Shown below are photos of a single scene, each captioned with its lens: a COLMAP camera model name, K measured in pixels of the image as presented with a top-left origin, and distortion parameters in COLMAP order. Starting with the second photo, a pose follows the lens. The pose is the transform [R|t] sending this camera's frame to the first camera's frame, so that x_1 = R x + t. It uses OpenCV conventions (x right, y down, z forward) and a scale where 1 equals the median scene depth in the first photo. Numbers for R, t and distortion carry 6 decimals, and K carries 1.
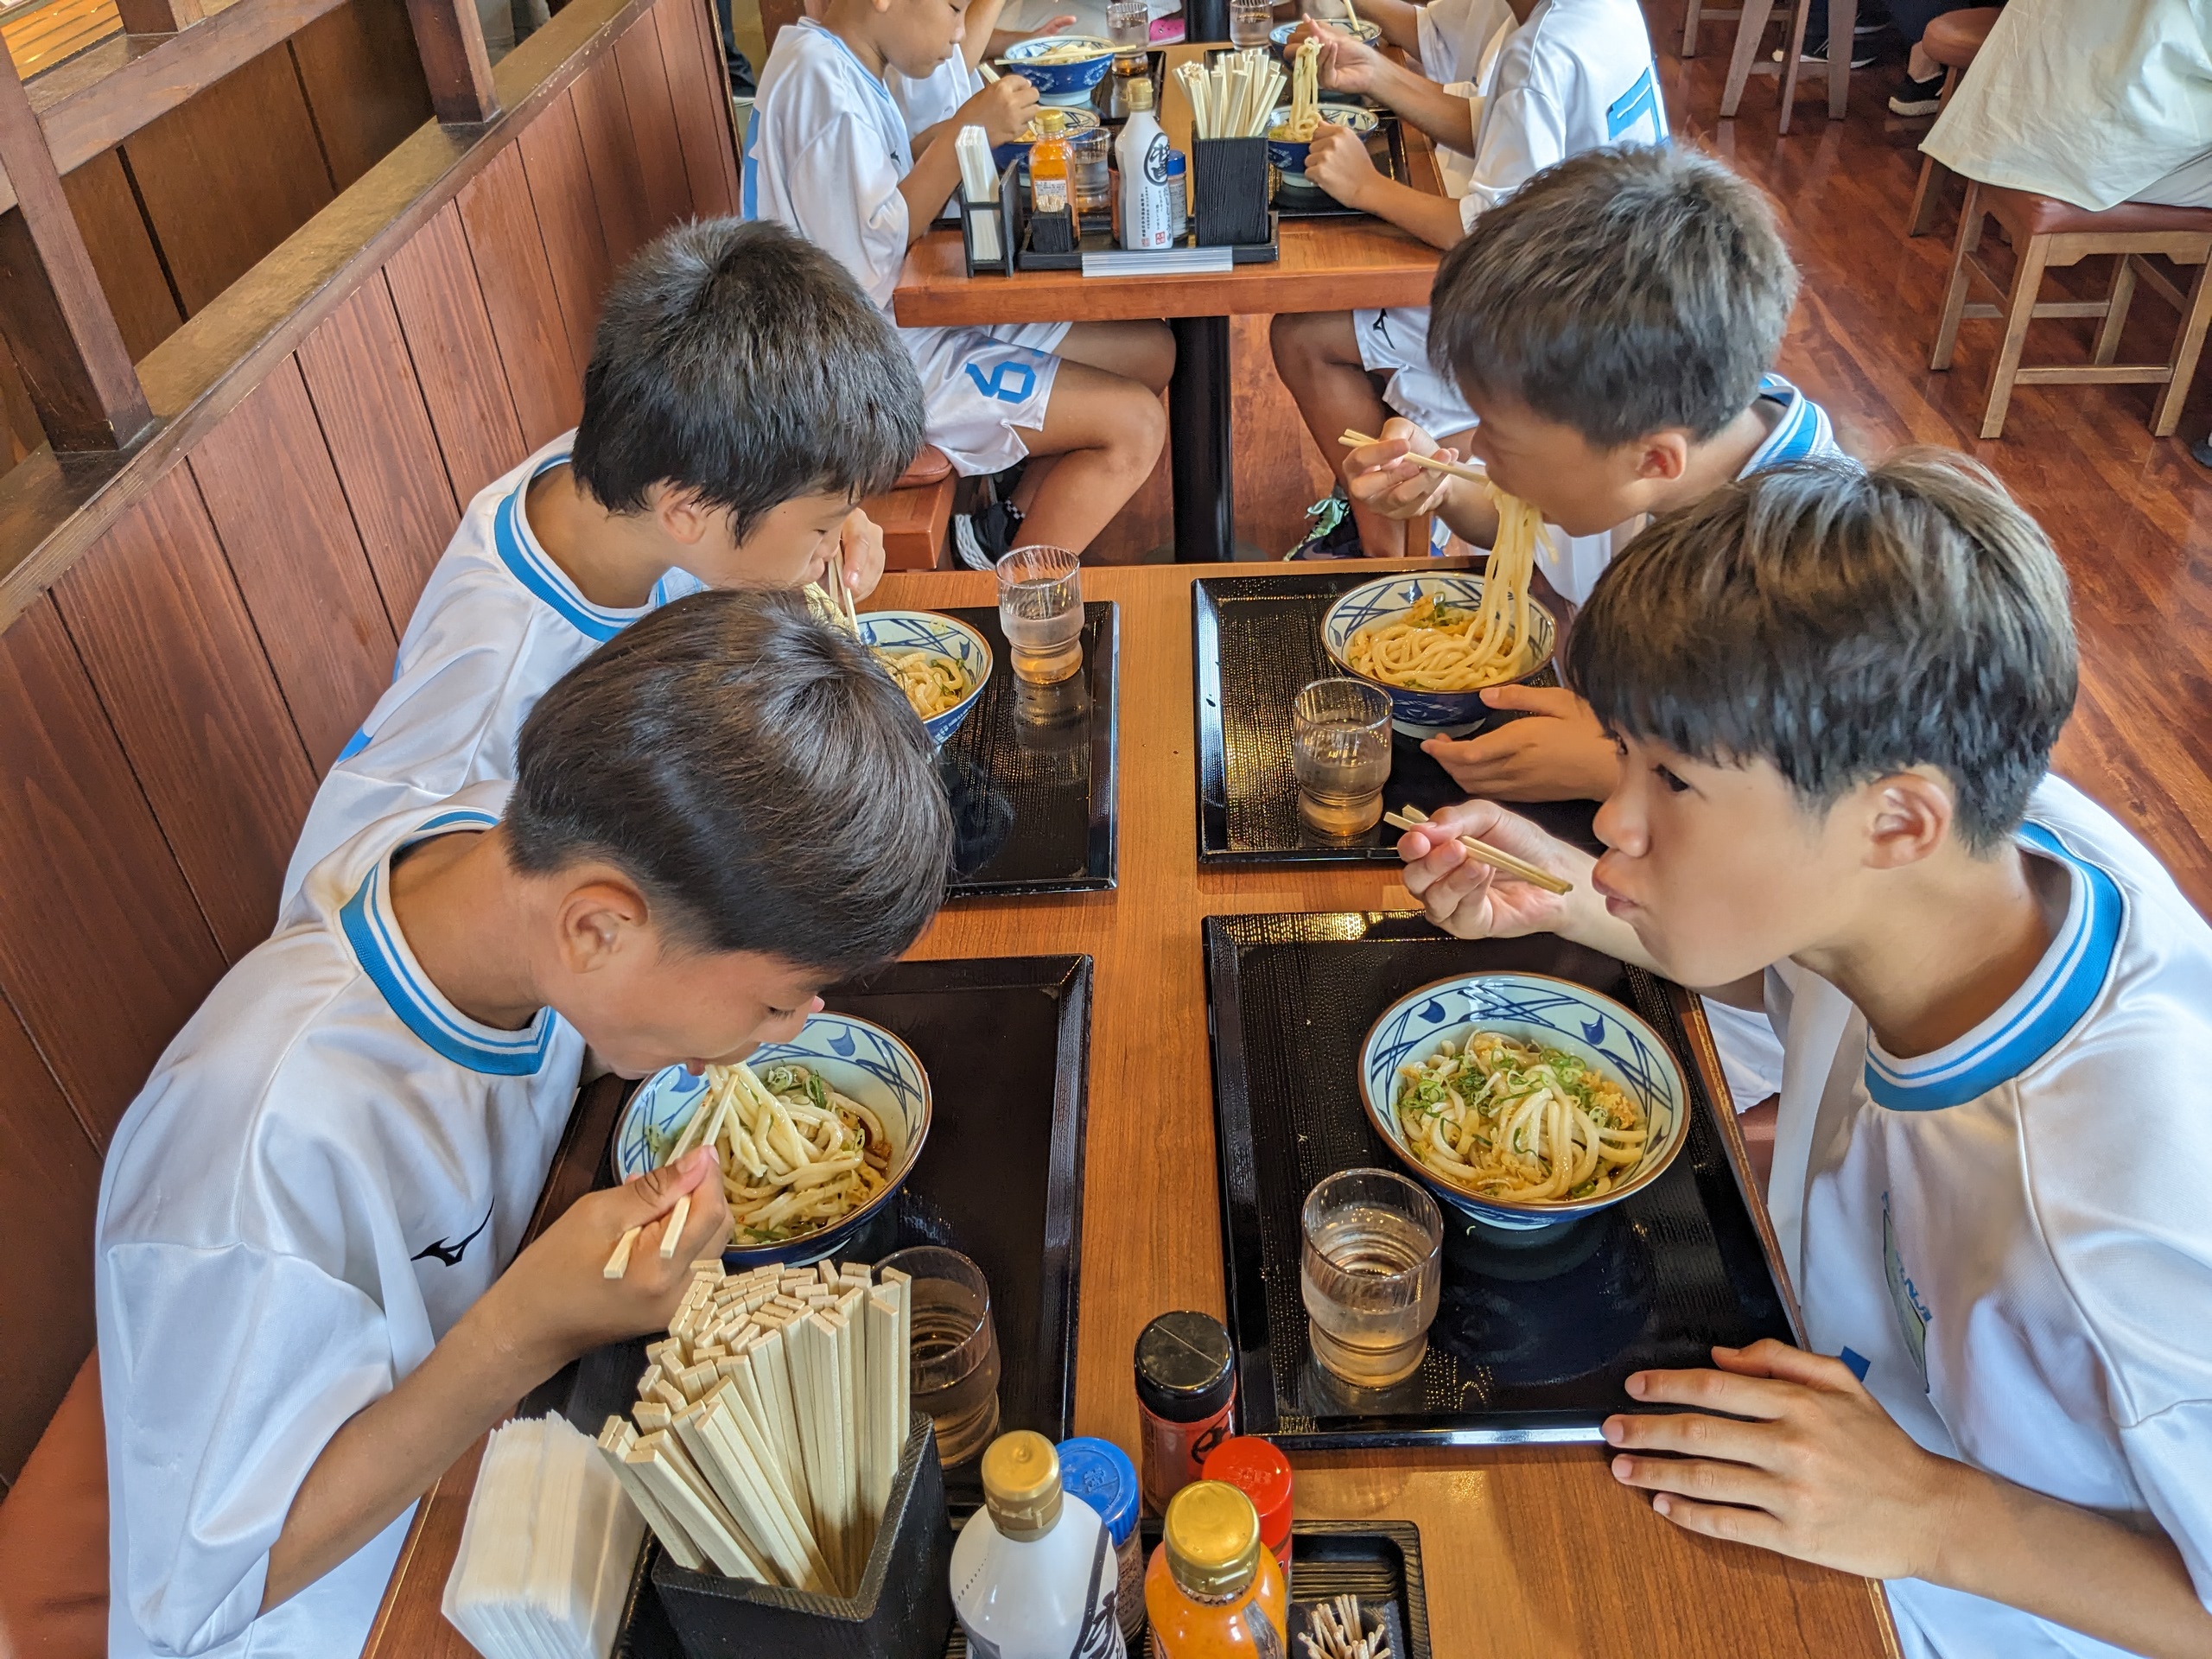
lens RADIAL K [[1850.4, 0, 1102.4], [0, 1850.4, 836.6], [0, 0, 1]] dist [-0.134530, 0.143075]
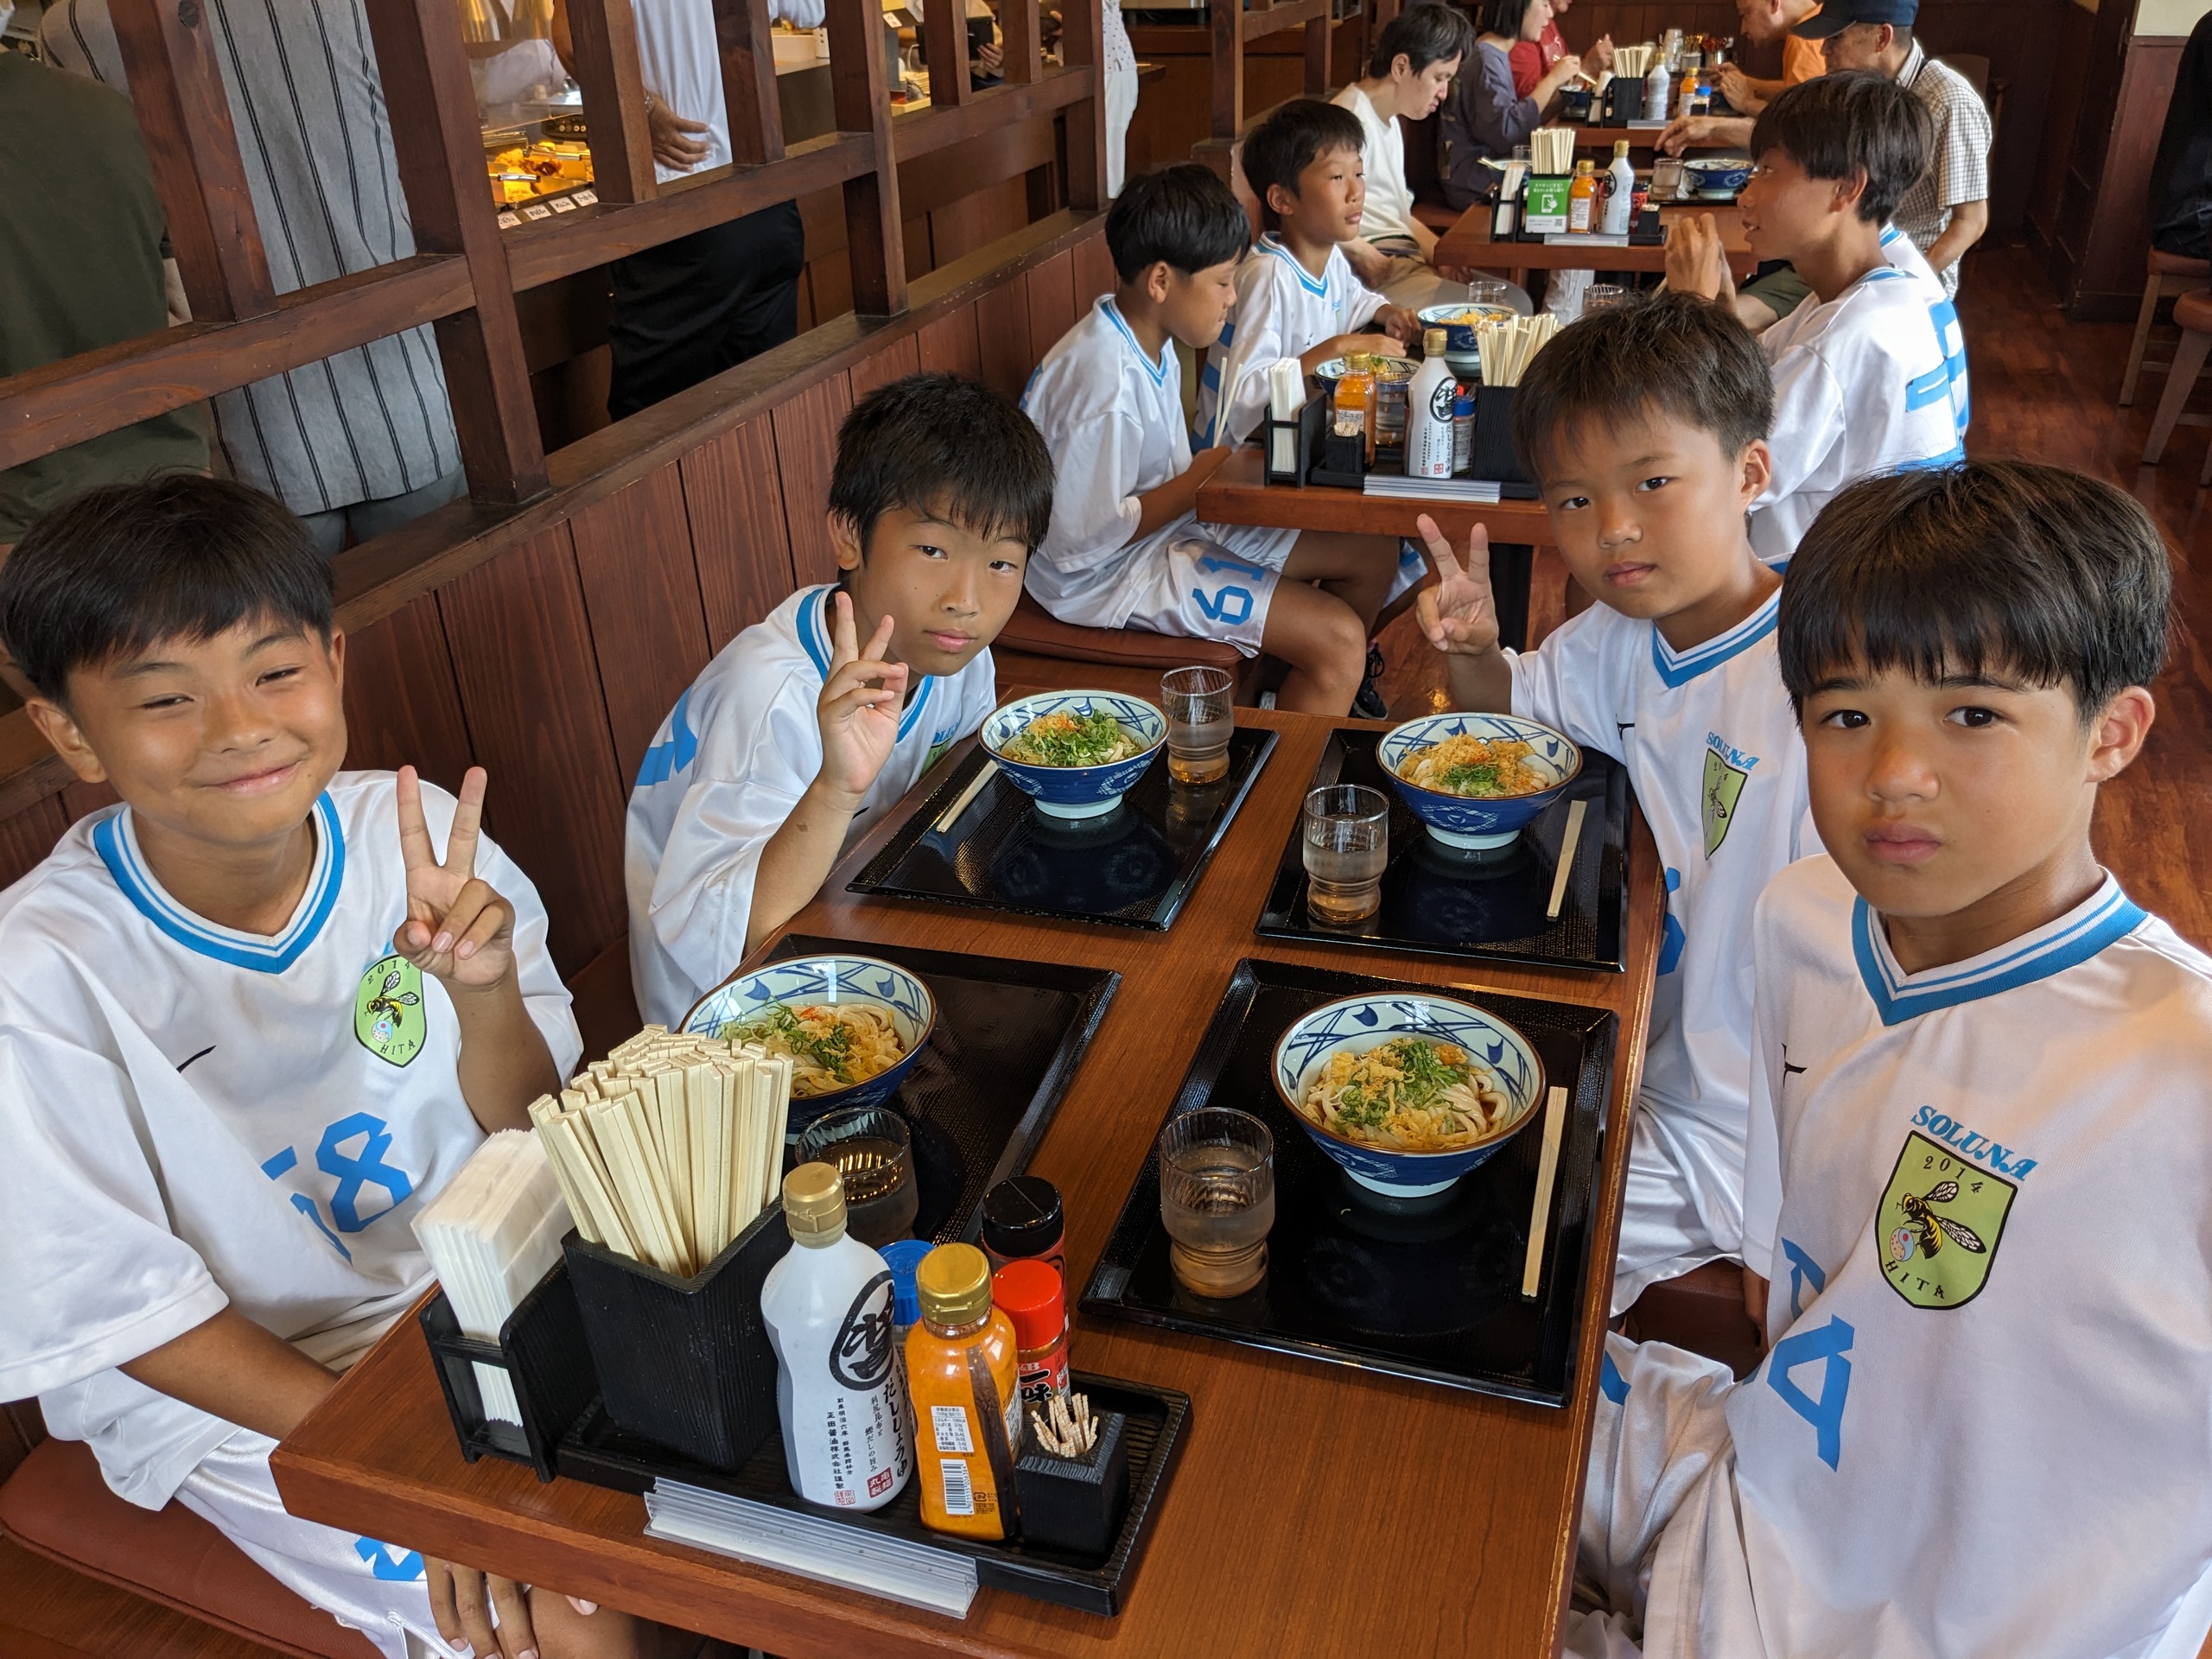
lens RADIAL K [[1765.7, 0, 1116.3], [0, 1765.7, 822.5], [0, 0, 1]] dist [-0.006445, -0.005705]
pose [[0.965863, 0.140287, -0.217779, 0.145438], [-0.171585, 0.976272, -0.132102, 0.085214], [0.194080, 0.164961, 0.967017, -0.073556]]
